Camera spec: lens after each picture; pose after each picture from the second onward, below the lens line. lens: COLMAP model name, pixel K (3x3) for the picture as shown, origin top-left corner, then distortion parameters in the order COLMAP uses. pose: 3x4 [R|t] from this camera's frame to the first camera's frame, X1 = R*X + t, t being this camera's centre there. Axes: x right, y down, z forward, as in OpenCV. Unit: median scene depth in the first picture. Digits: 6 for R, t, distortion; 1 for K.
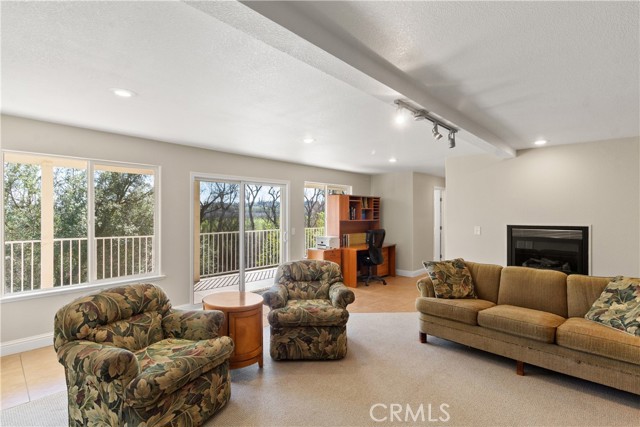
lens RADIAL K [[313.2, 0, 318.7], [0, 313.2, 215.6], [0, 0, 1]] dist [0.004667, 0.000208]
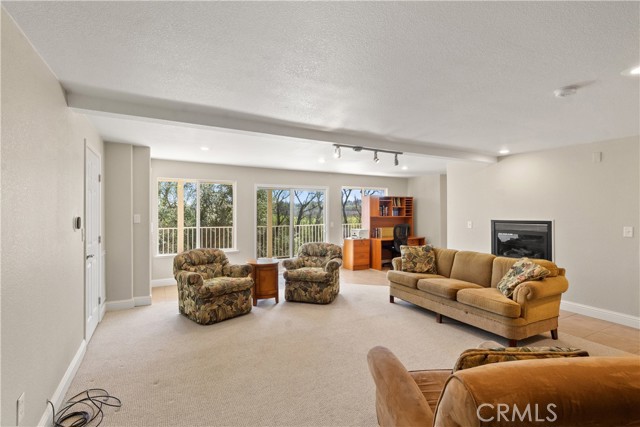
lens RADIAL K [[313.2, 0, 321.1], [0, 313.2, 211.7], [0, 0, 1]] dist [0.004667, 0.000208]
pose [[0.947471, -0.003388, -0.319823, 0.480105], [0.001086, 0.999972, -0.007374, 0.009139], [0.319839, 0.006639, 0.947449, -0.425839]]
